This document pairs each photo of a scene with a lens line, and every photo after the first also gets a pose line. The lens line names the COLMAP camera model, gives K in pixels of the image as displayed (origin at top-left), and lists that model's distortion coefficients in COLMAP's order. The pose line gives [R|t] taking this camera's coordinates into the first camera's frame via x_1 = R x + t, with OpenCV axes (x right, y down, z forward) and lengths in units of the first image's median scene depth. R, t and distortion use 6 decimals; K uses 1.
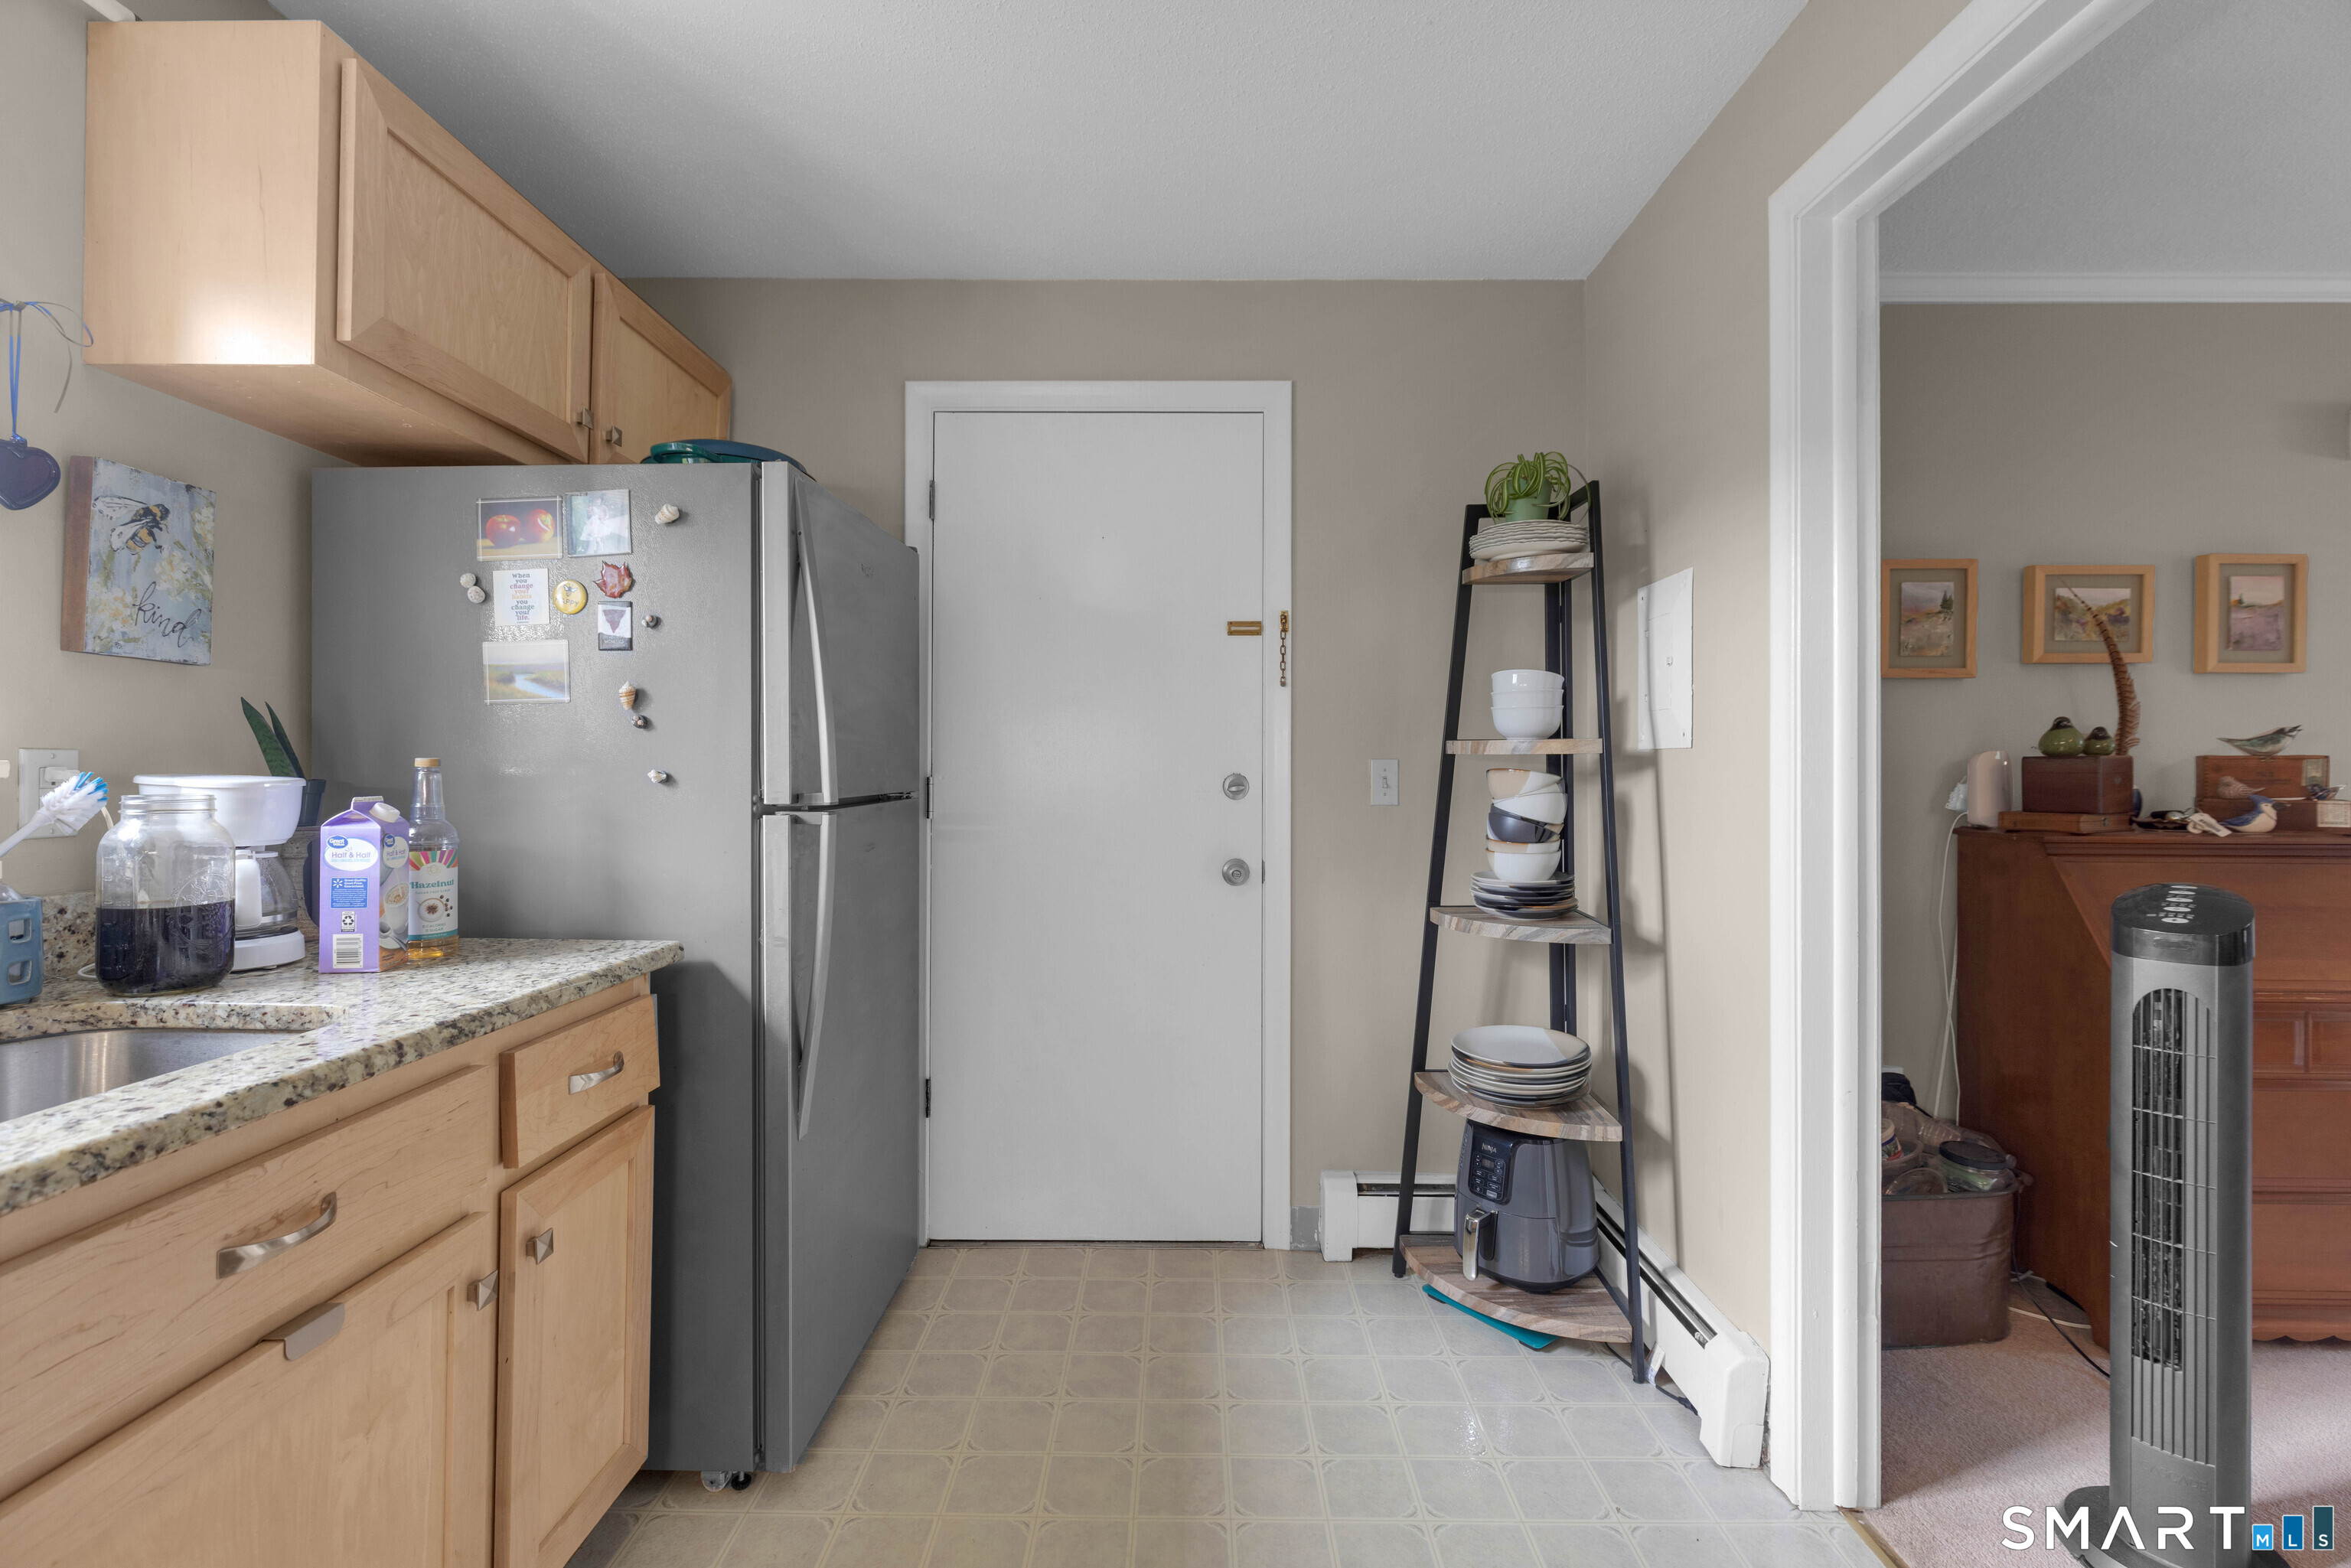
lens RADIAL K [[1075.2, 0, 1173.0], [0, 1075.2, 769.4], [0, 0, 1]] dist [0.006384, -0.002105]
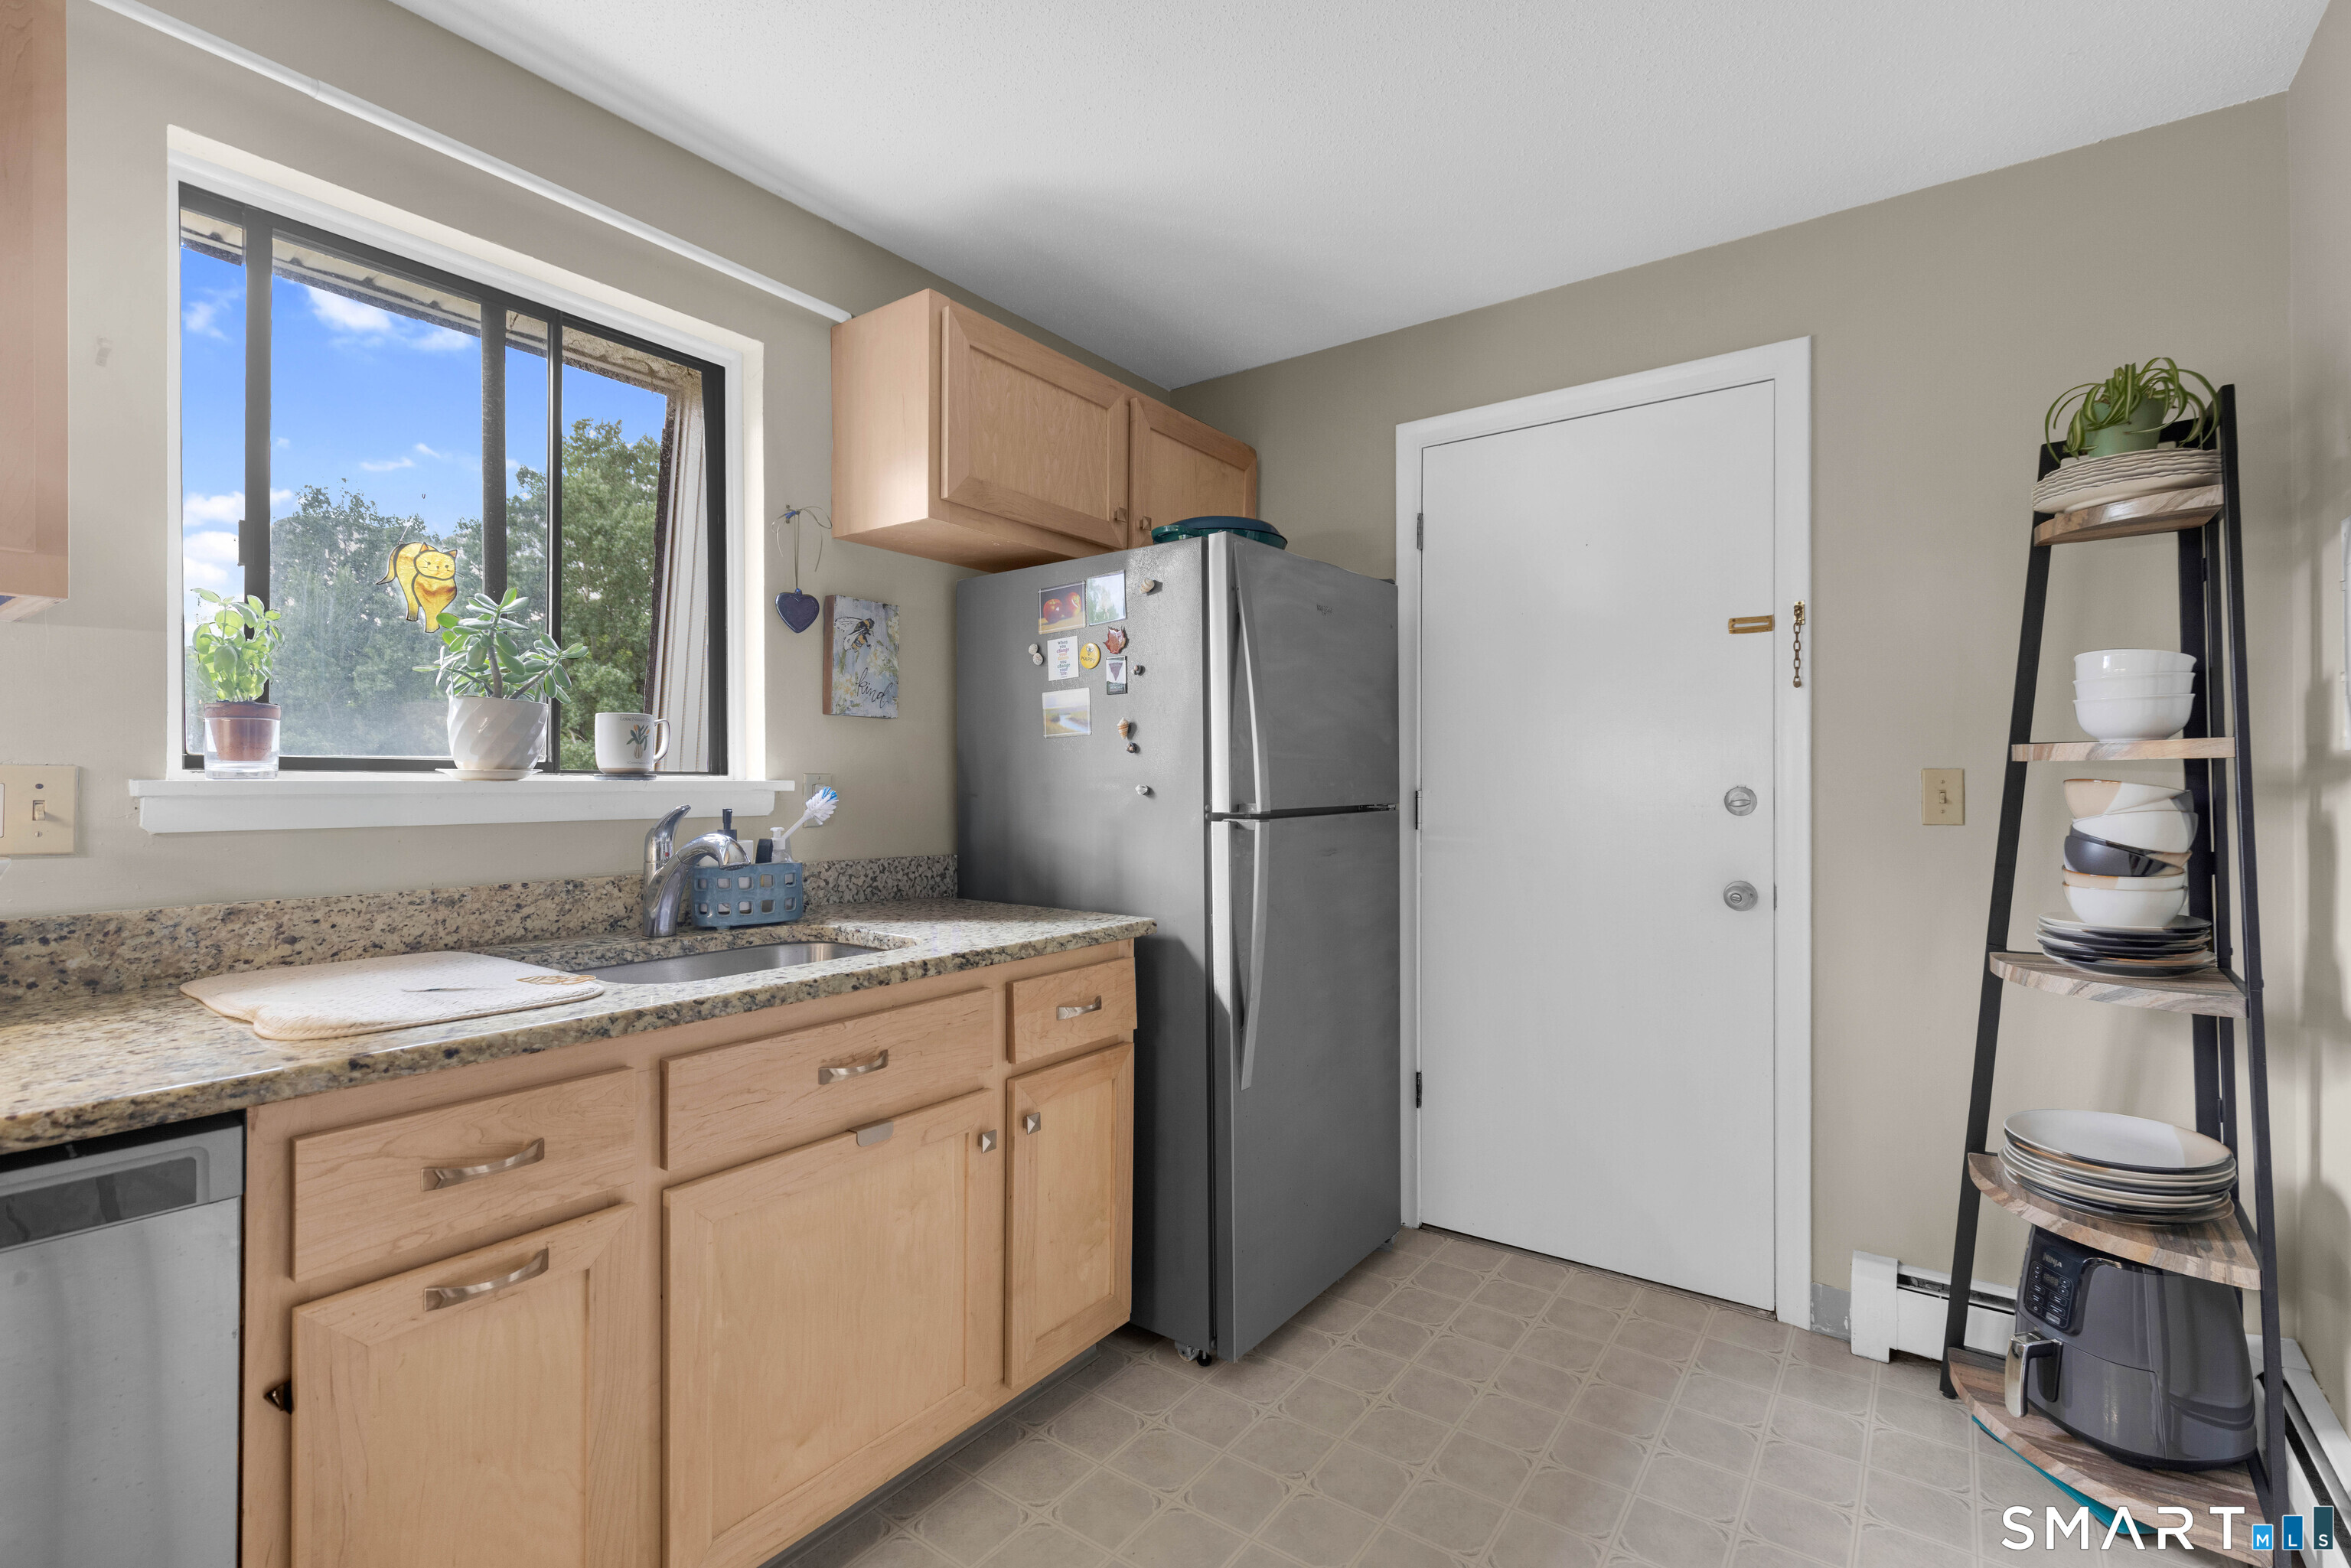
lens RADIAL K [[1075.2, 0, 1154.8], [0, 1075.2, 794.2], [0, 0, 1]] dist [0.006384, -0.002105]
pose [[0.809205, 0.000557, -0.587526, 0.281939], [0.003768, 0.999974, 0.006139, 0.003692], [0.587514, -0.007181, 0.809182, -0.029367]]
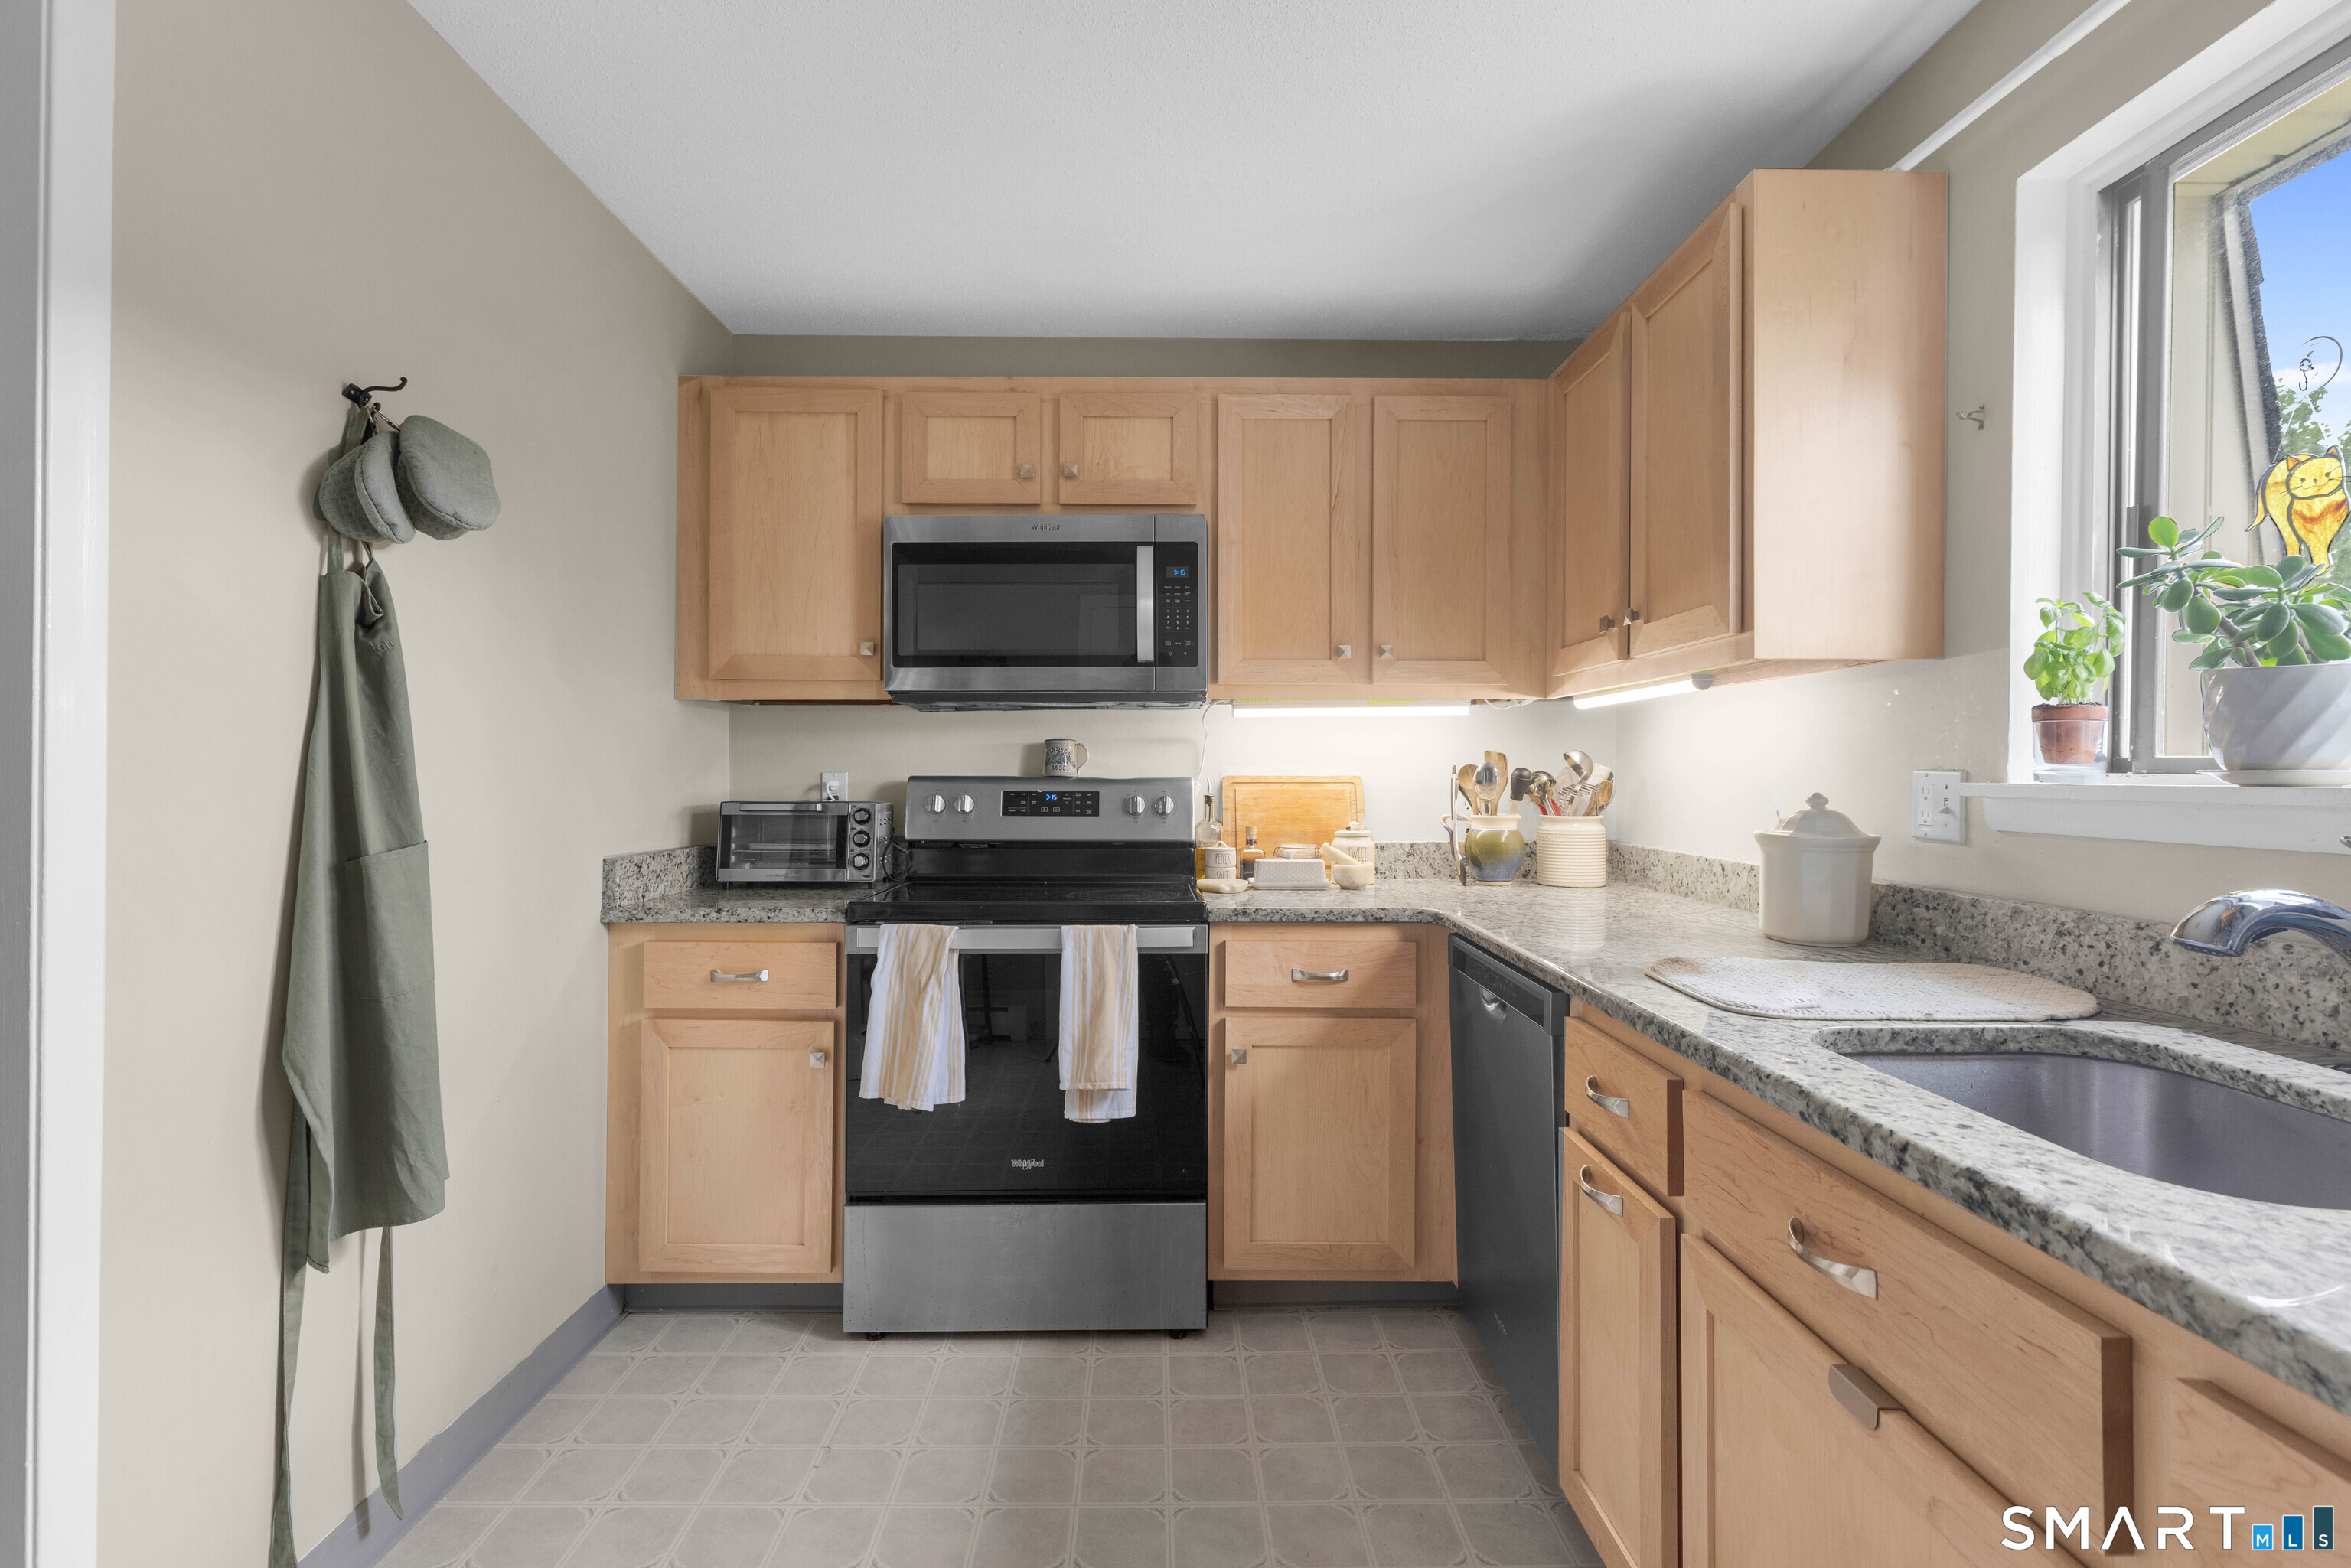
lens RADIAL K [[1075.2, 0, 1168.7], [0, 1075.2, 775.3], [0, 0, 1]] dist [0.006384, -0.002105]
pose [[-0.999243, -0.011160, -0.037265, -0.094039], [-0.011382, 0.999919, 0.005758, -0.008885], [0.037198, 0.006178, -0.999289, 1.109315]]
